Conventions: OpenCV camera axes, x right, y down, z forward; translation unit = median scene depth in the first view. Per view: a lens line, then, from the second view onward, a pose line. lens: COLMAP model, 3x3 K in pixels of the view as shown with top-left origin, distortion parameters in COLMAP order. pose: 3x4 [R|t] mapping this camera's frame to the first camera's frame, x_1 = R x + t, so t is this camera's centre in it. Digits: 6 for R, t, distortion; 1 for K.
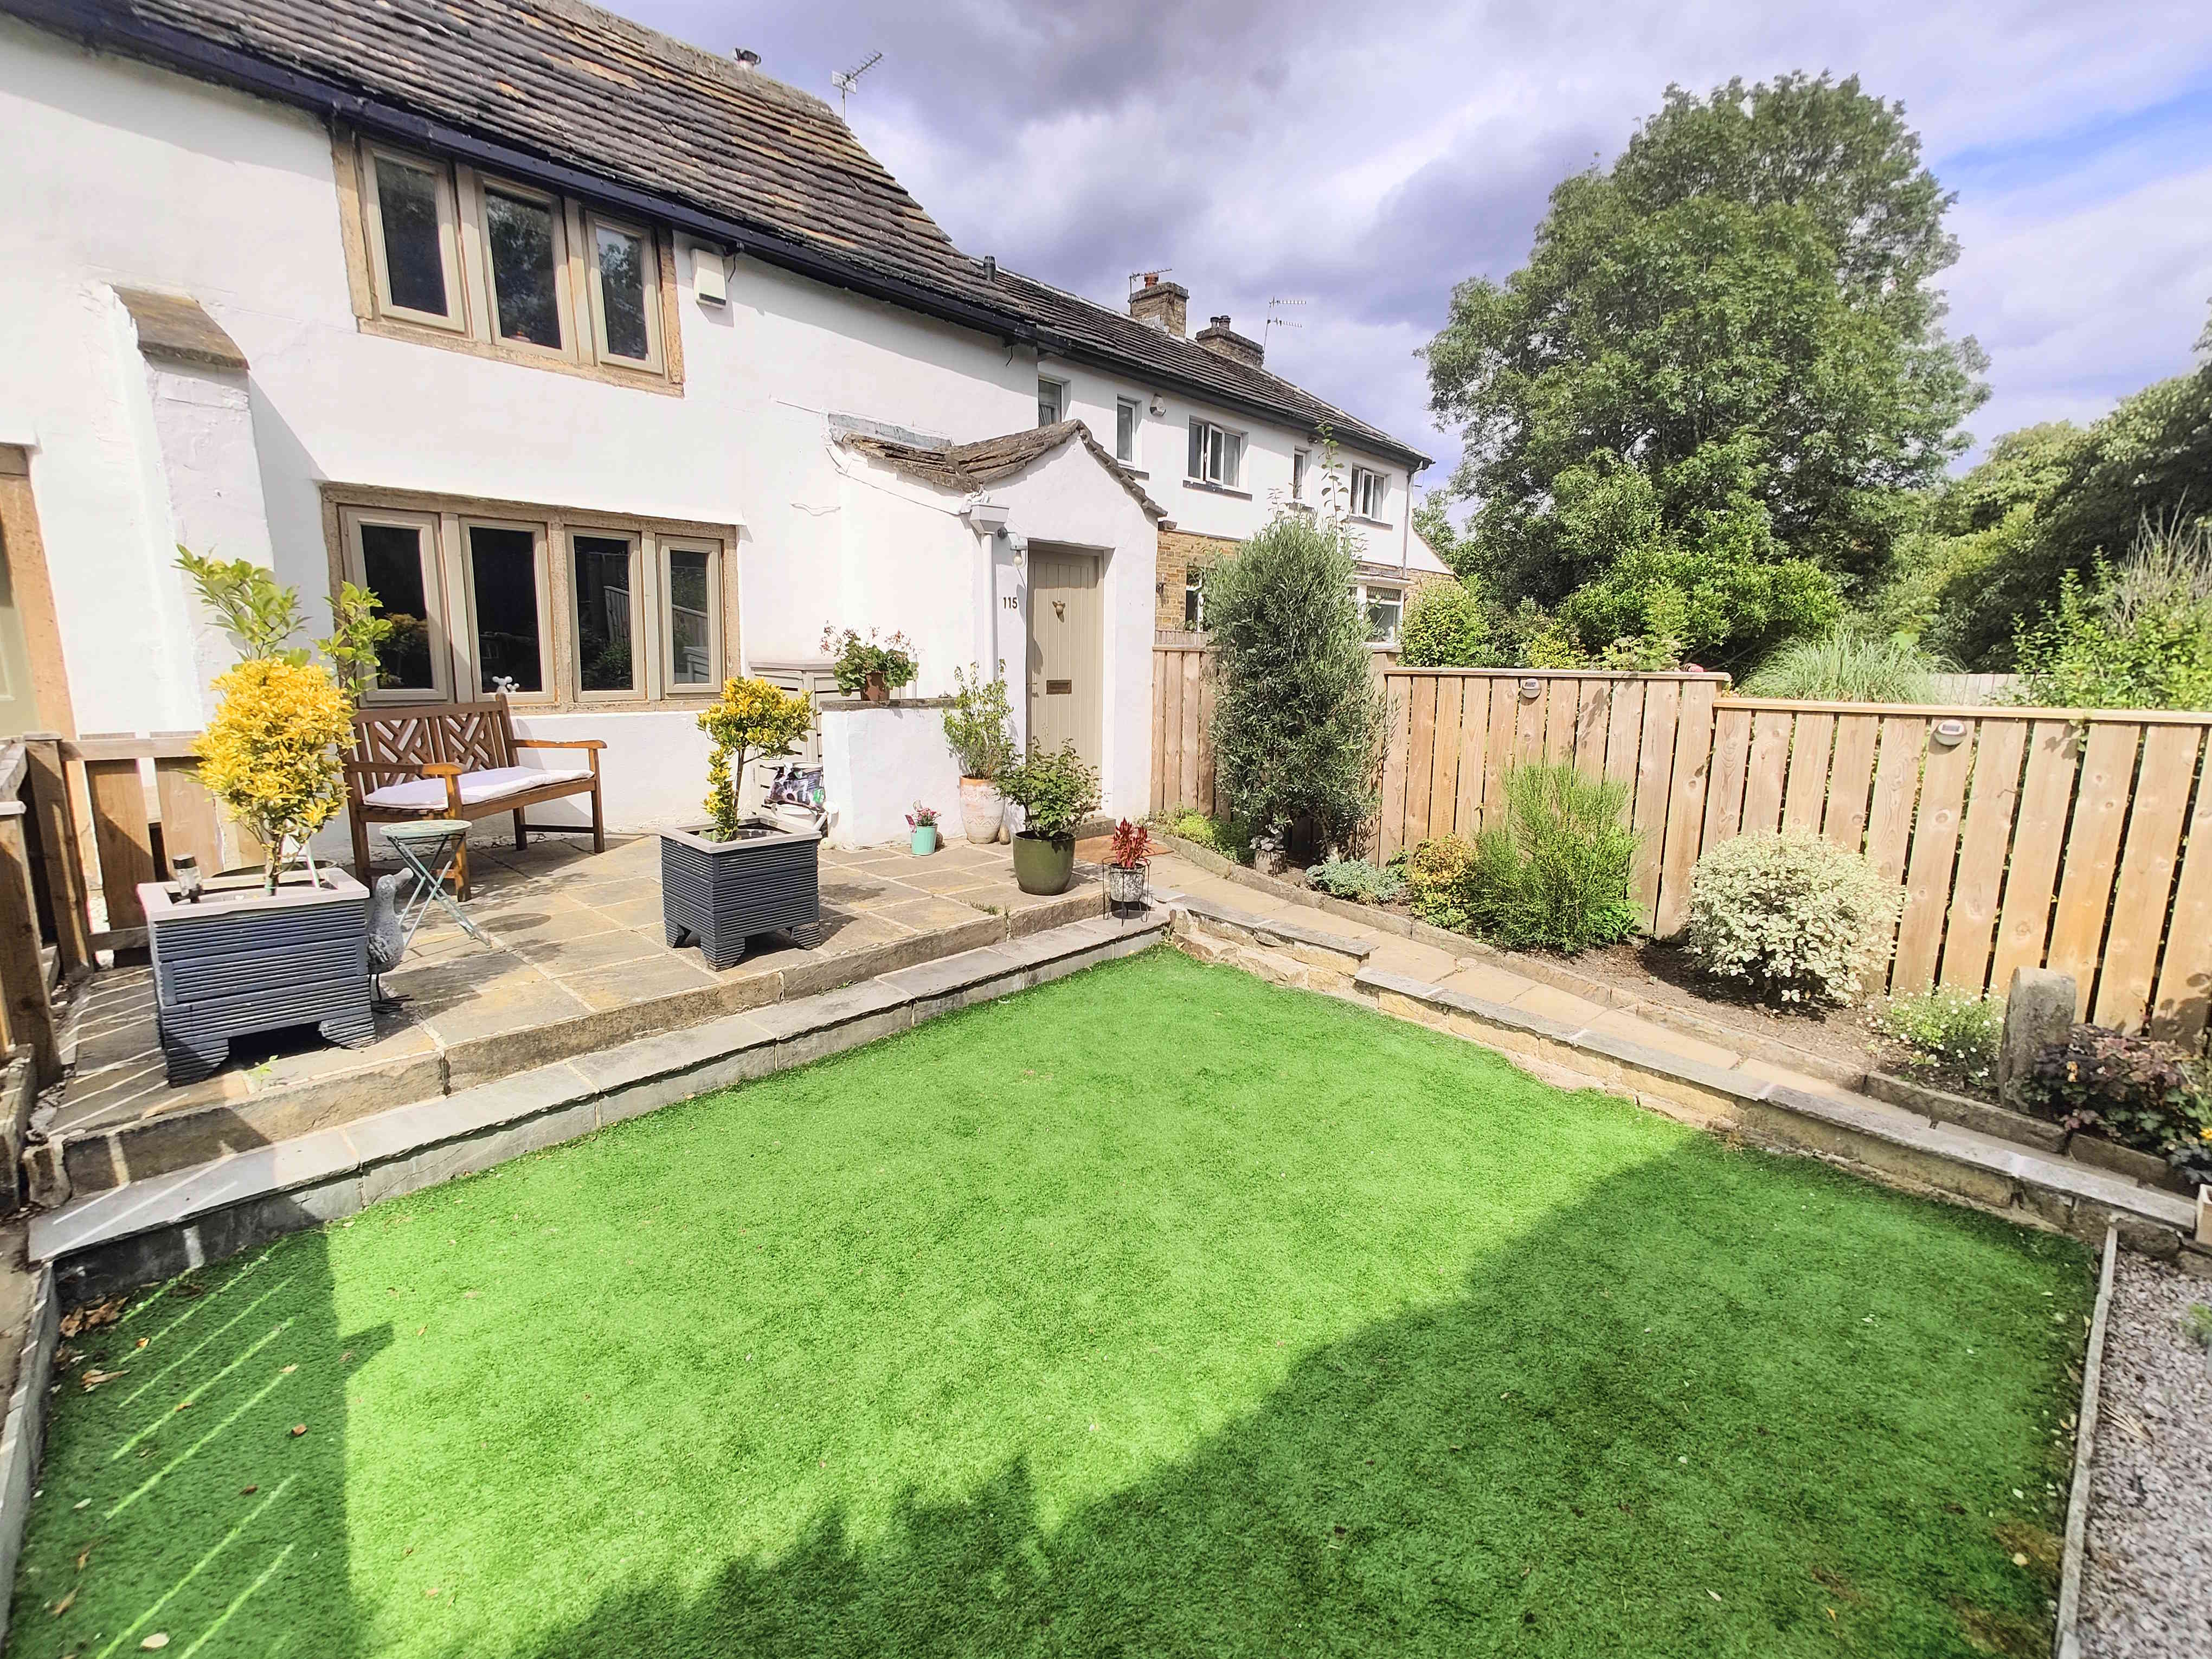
lens RADIAL K [[978.3, 0, 1061.2], [0, 978.3, 820.6], [0, 0, 1]] dist [0.010013, 0.000032]
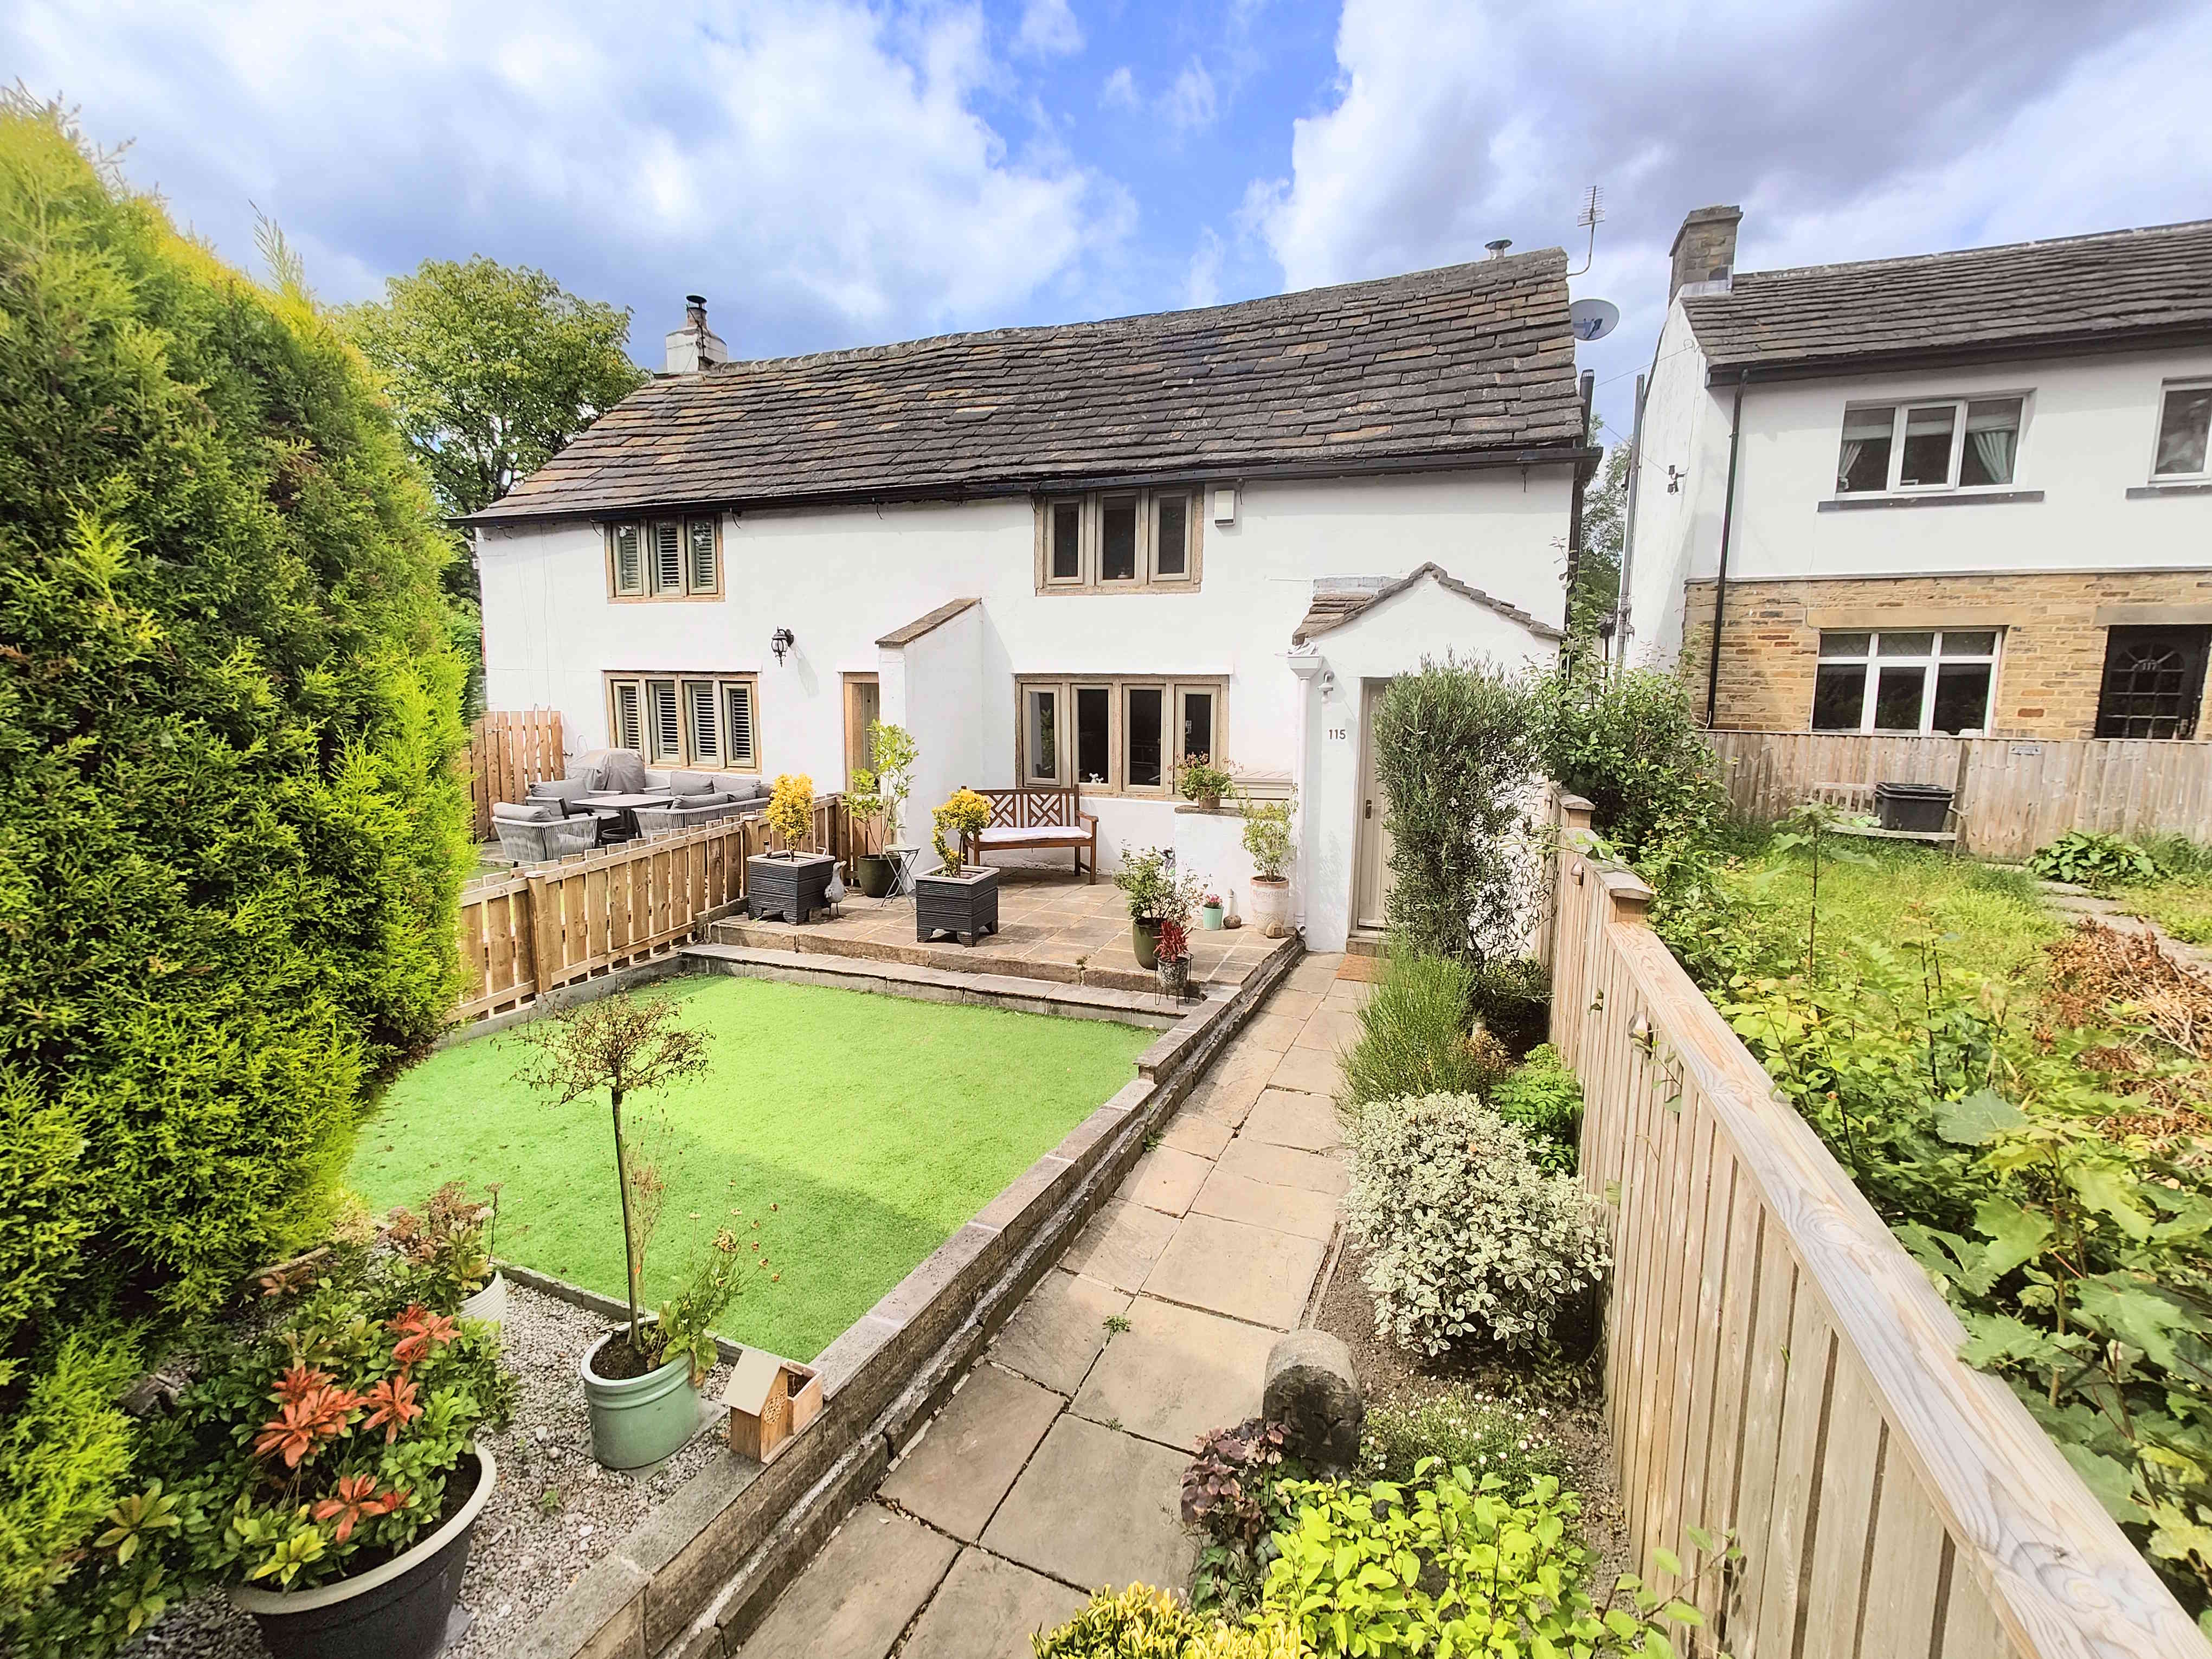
lens RADIAL K [[978.3, 0, 1117.8], [0, 978.3, 806.3], [0, 0, 1]] dist [0.010013, 0.000032]
pose [[0.413157, 0.097451, -0.905431, 1.099543], [-0.158561, 0.986769, 0.033852, -0.170263], [0.896749, 0.129580, 0.423143, 0.367211]]
